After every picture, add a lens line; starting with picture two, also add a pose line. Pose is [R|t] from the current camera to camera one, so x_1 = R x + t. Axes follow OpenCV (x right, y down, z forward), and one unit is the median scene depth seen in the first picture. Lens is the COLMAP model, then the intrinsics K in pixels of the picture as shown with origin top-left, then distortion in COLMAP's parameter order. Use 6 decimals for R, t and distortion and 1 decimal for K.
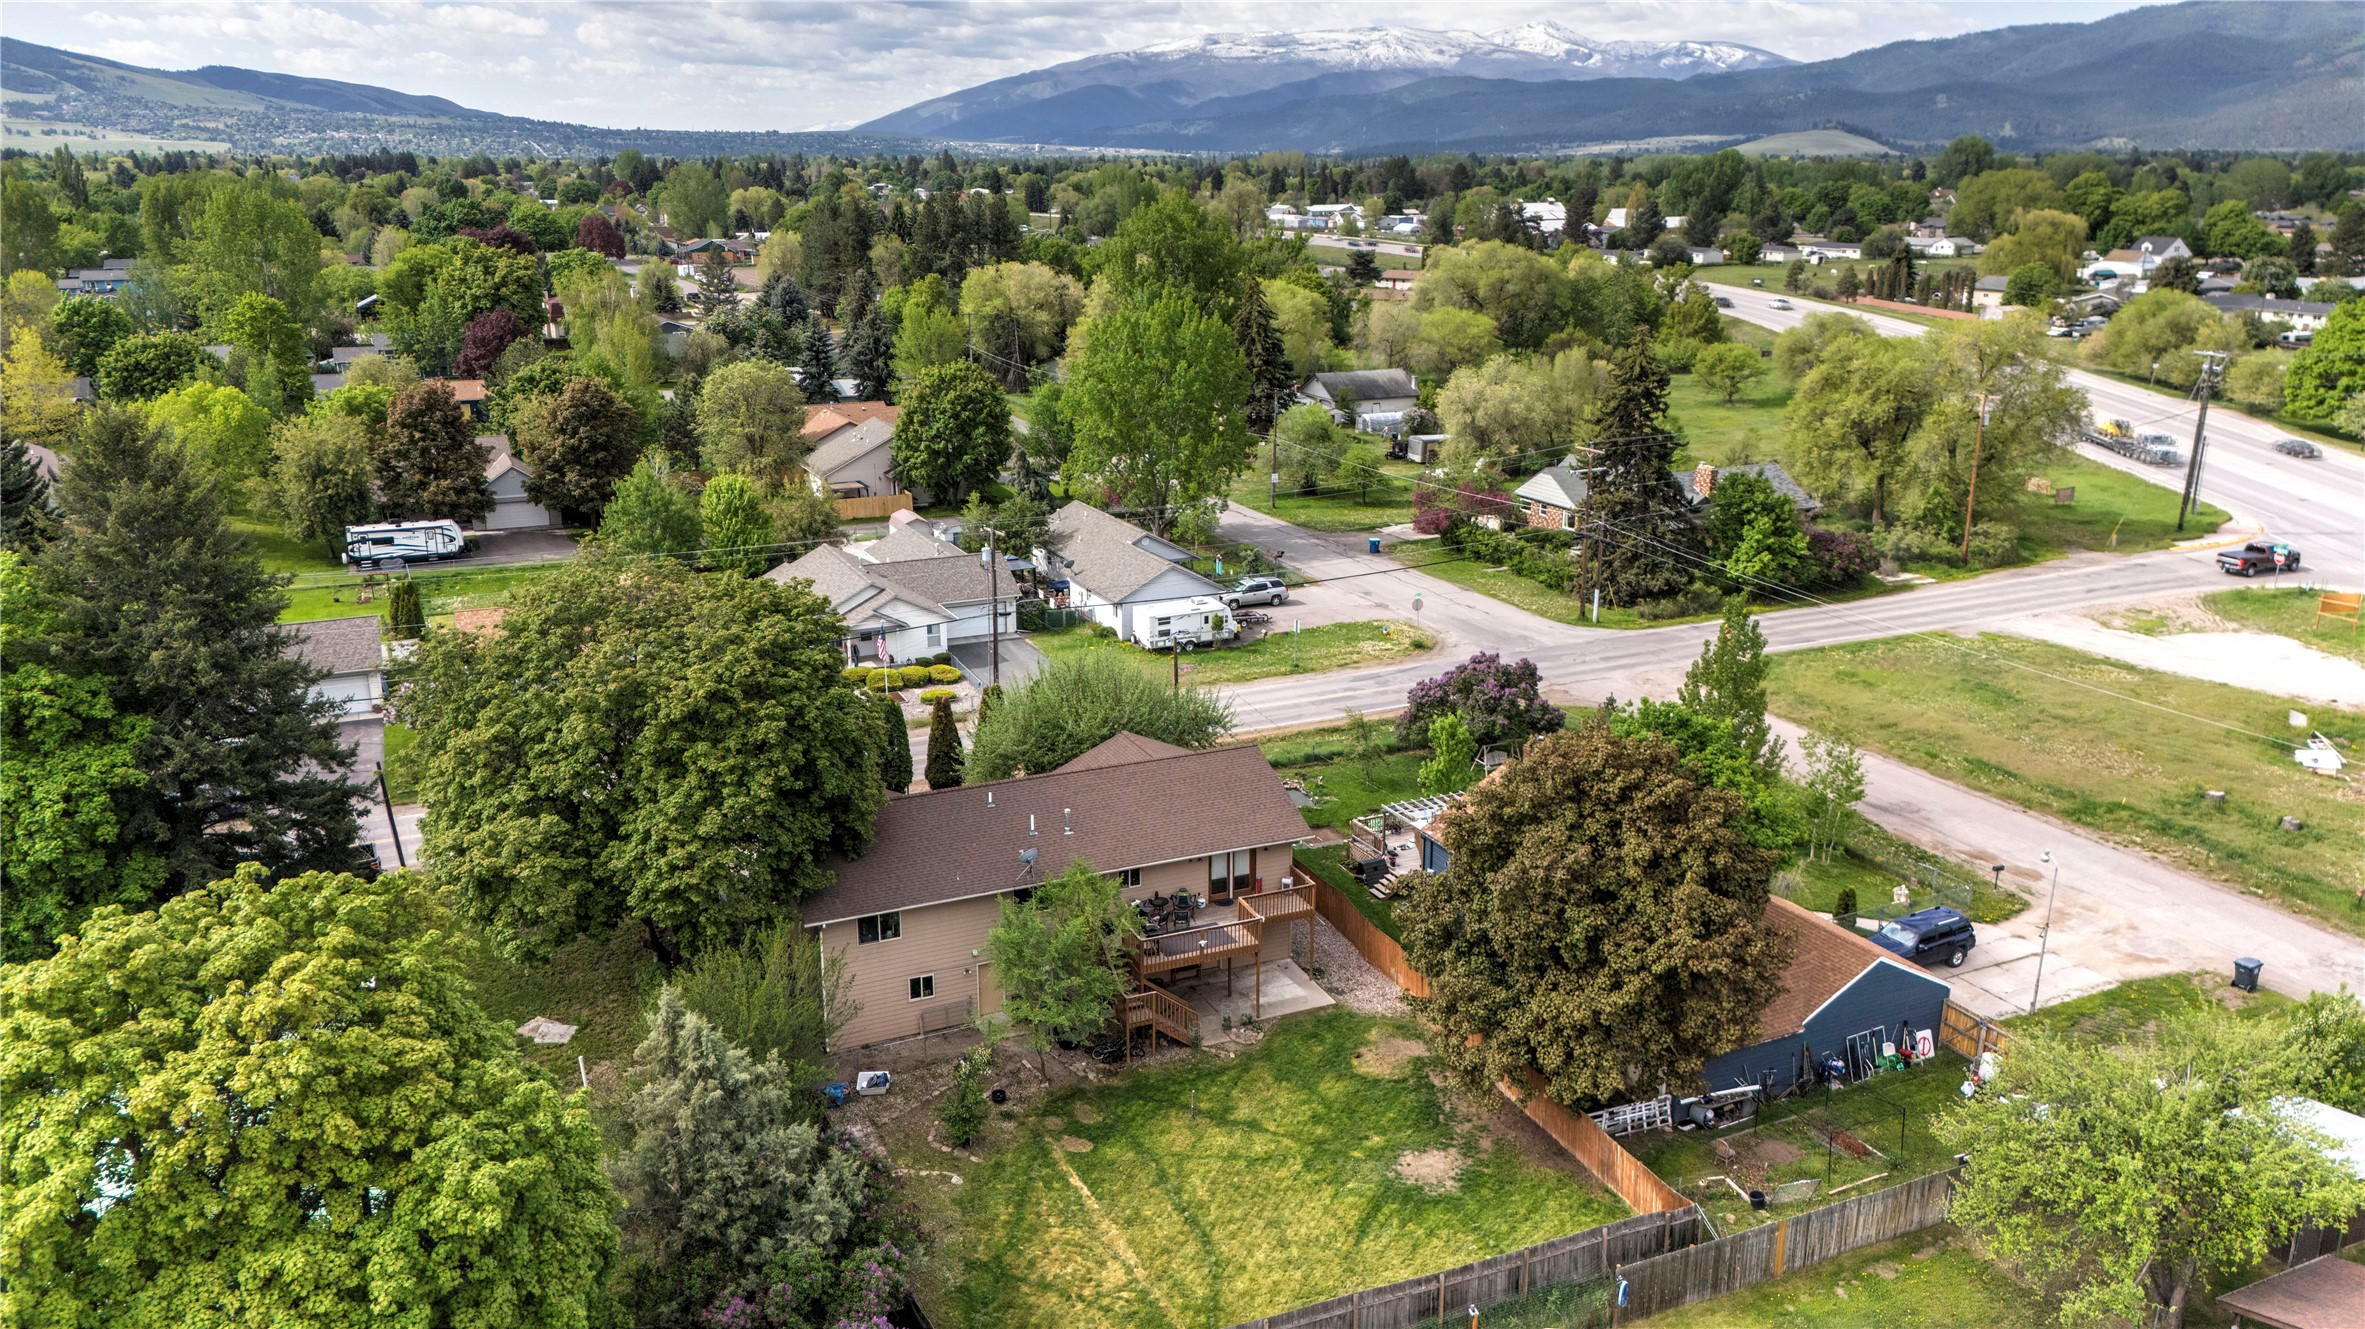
lens RADIAL K [[1731.2, 0, 1177.7], [0, 1731.2, 676.3], [0, 0, 1]] dist [0.078405, -0.083284]
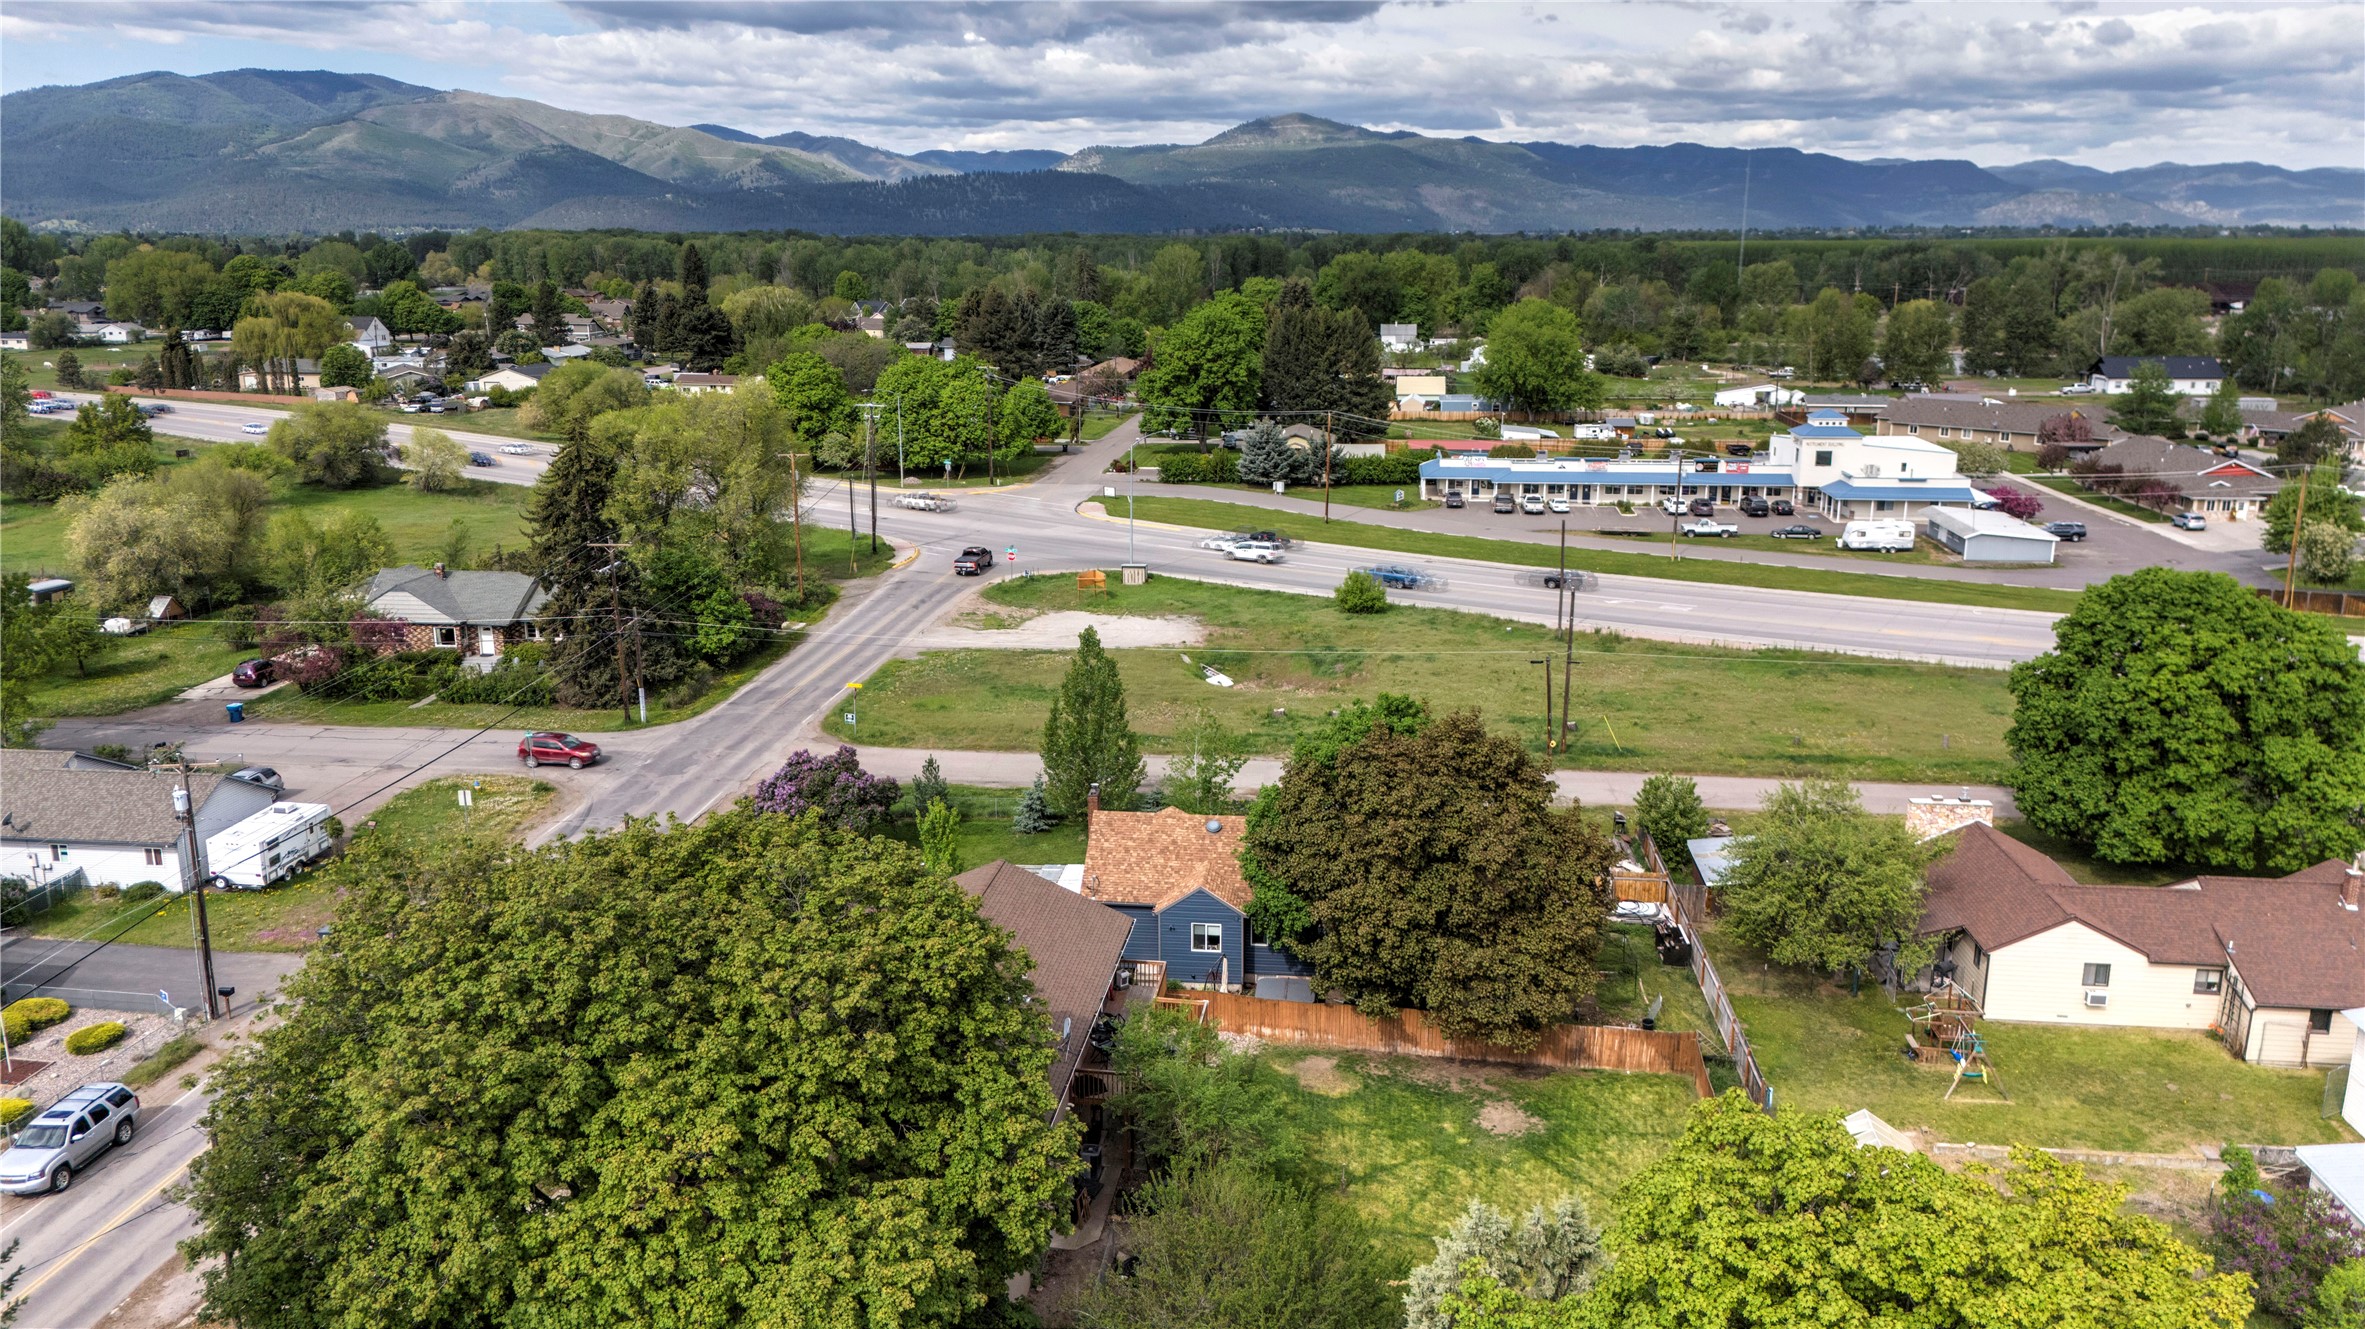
lens RADIAL K [[1731.2, 0, 1178.3], [0, 1731.2, 686.8], [0, 0, 1]] dist [0.078405, -0.083284]
pose [[0.518523, -0.212901, 0.828135, -0.408410], [0.244146, 0.965051, 0.095232, -0.072426], [-0.819467, 0.152806, 0.552380, 0.244152]]
